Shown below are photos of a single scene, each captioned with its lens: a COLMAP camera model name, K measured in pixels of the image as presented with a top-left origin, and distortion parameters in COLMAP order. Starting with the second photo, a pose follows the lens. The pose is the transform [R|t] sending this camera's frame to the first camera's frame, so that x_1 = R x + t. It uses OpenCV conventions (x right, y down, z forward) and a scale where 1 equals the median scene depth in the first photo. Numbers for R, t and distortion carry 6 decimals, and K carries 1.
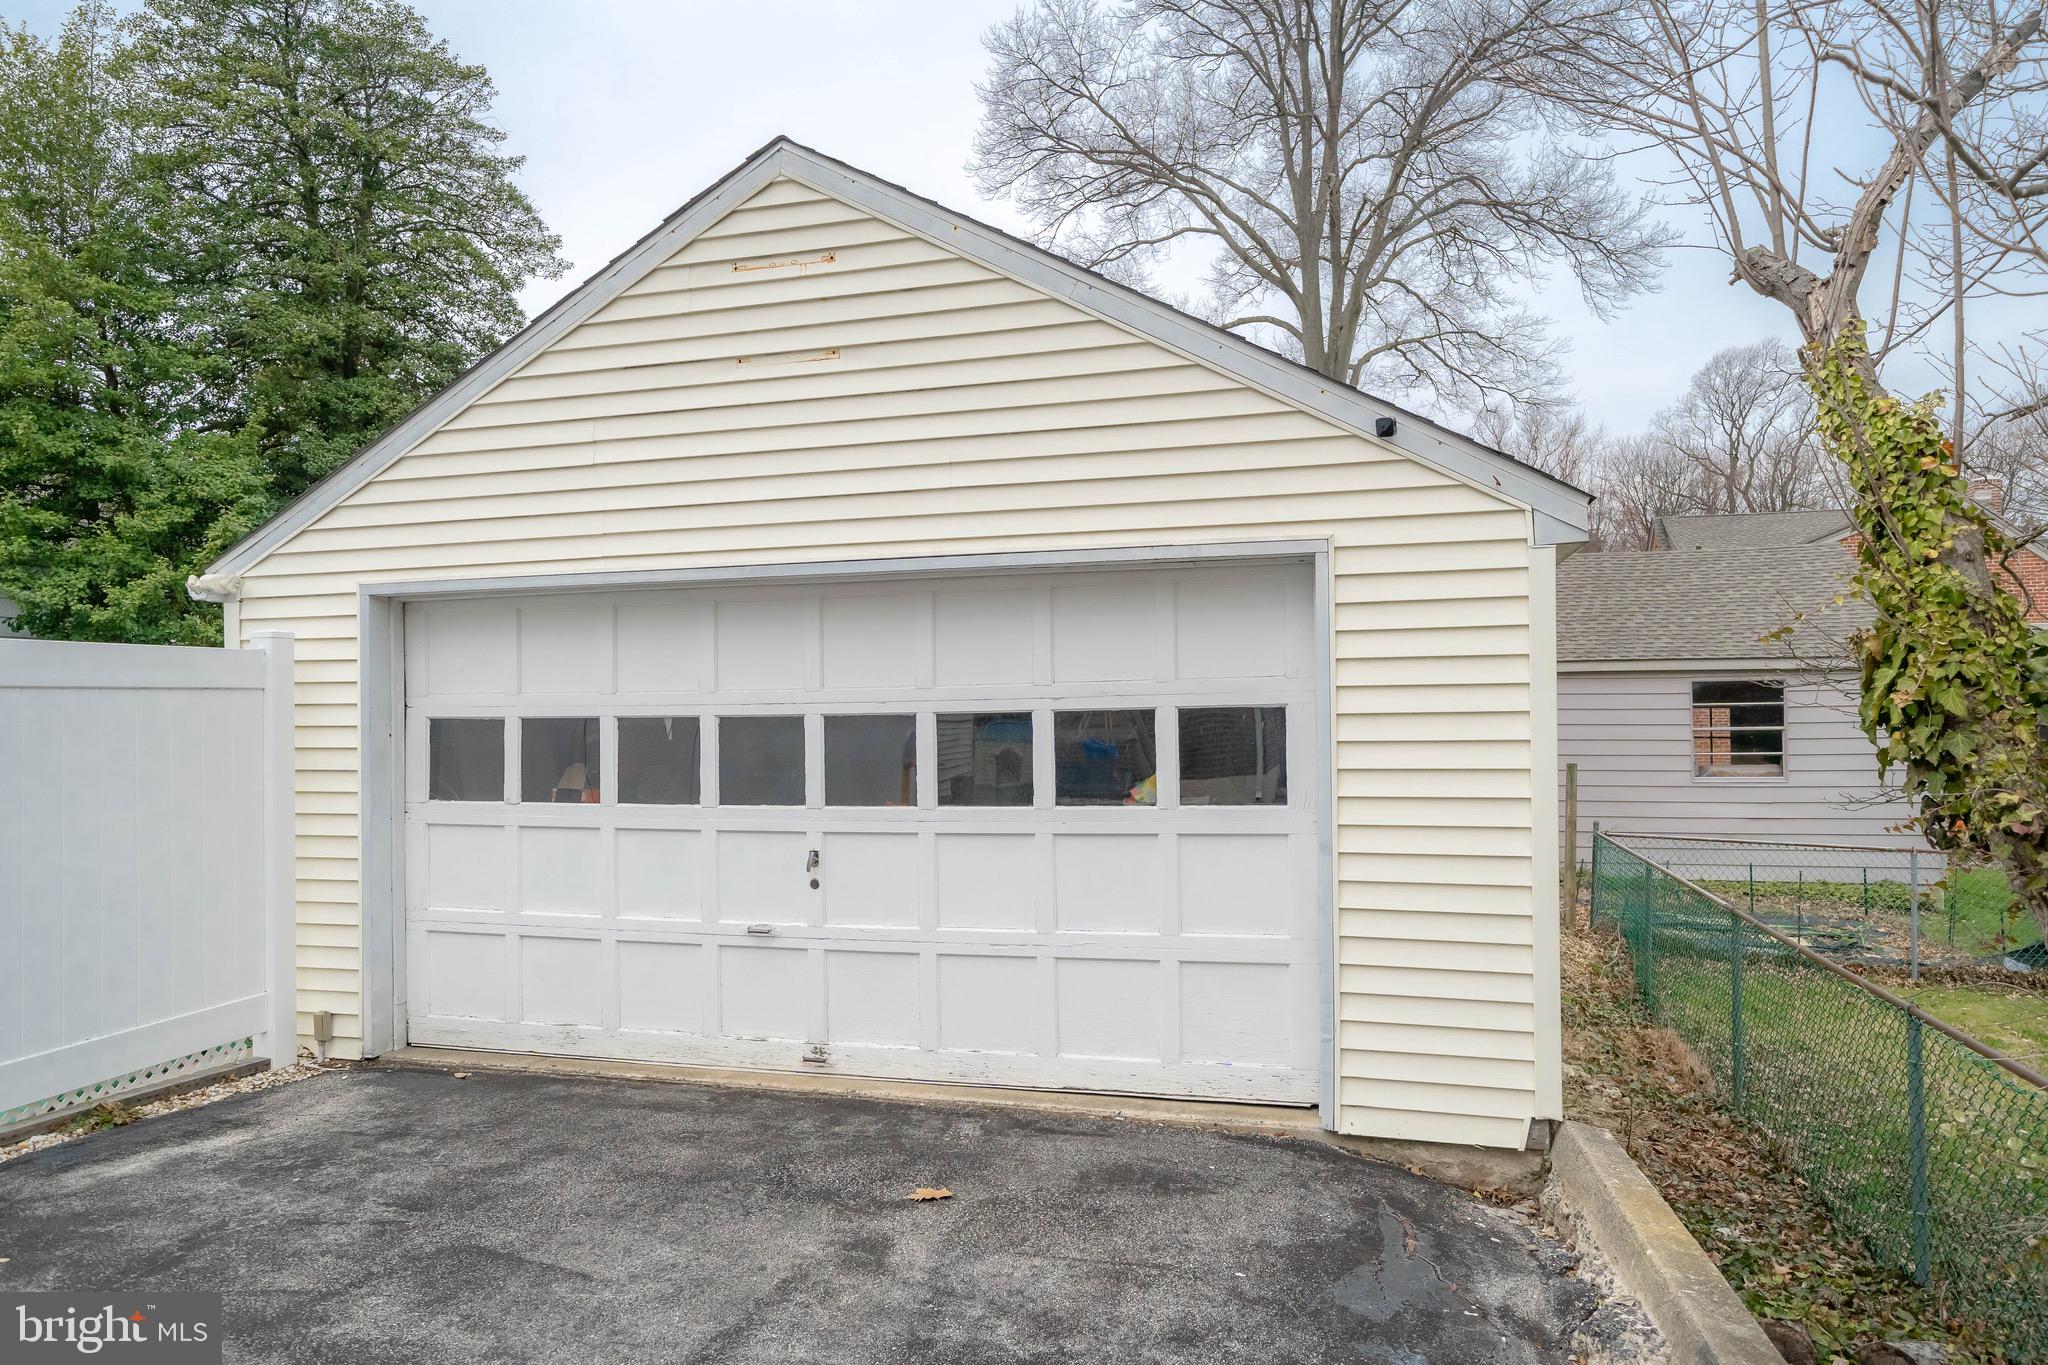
lens RADIAL K [[1285.0, 0, 1024.0], [0, 1285.0, 682.5], [0, 0, 1]] dist [0.001196, -0.000059]
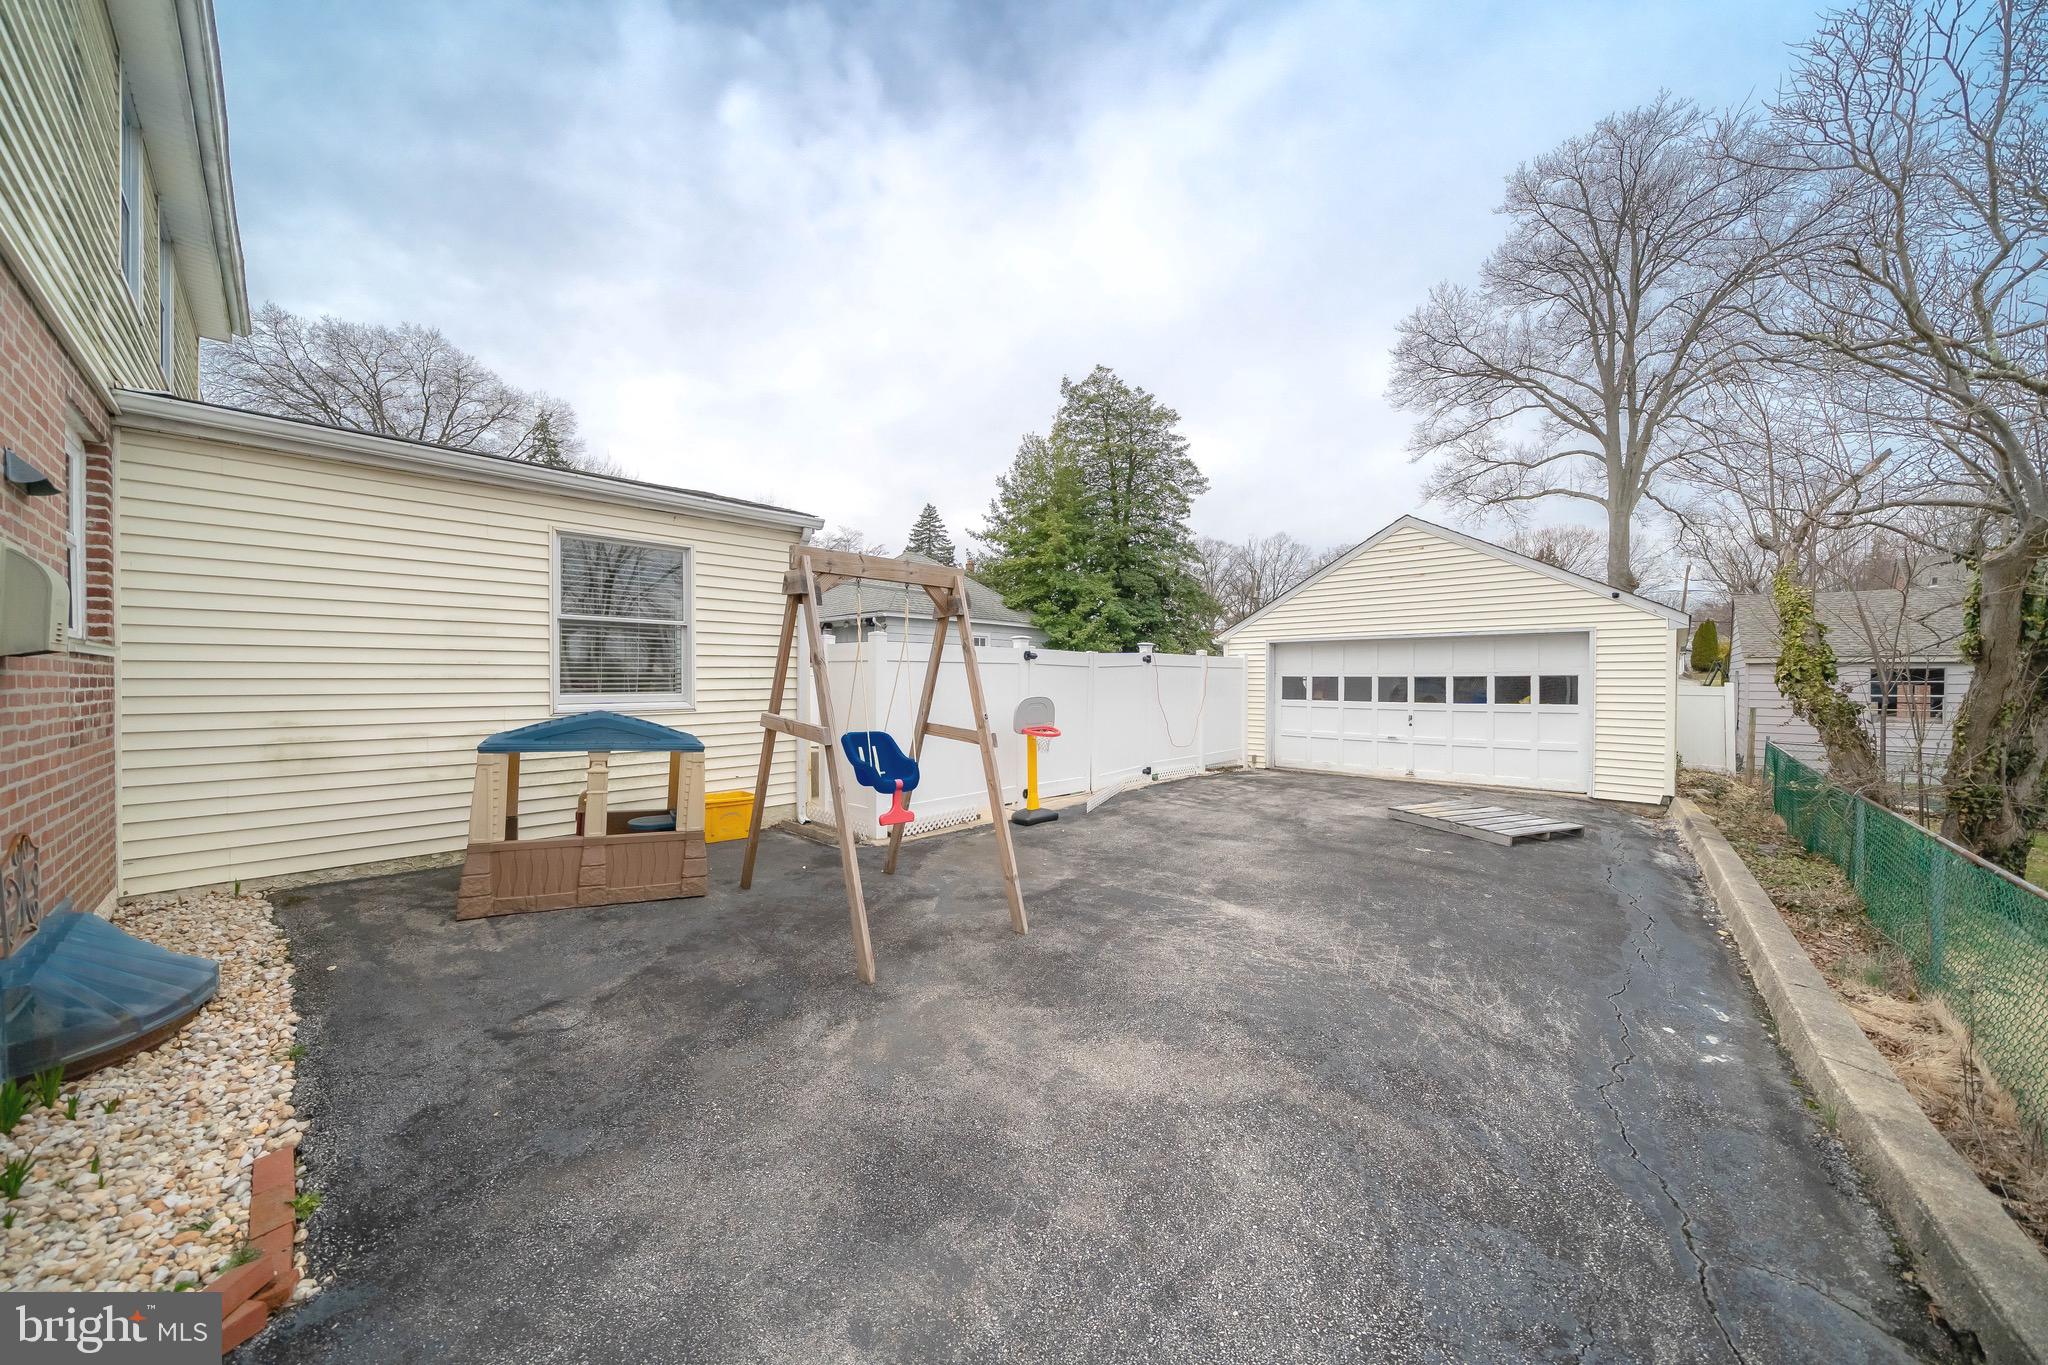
lens RADIAL K [[697.8, 0, 1024.0], [0, 697.8, 682.5], [0, 0, 1]] dist [-0.000262, -0.005683]
pose [[0.885589, 0.017074, -0.464156, -0.031919], [-0.005175, 0.999625, 0.026899, -0.000645], [0.464441, -0.021420, 0.885345, -0.174503]]
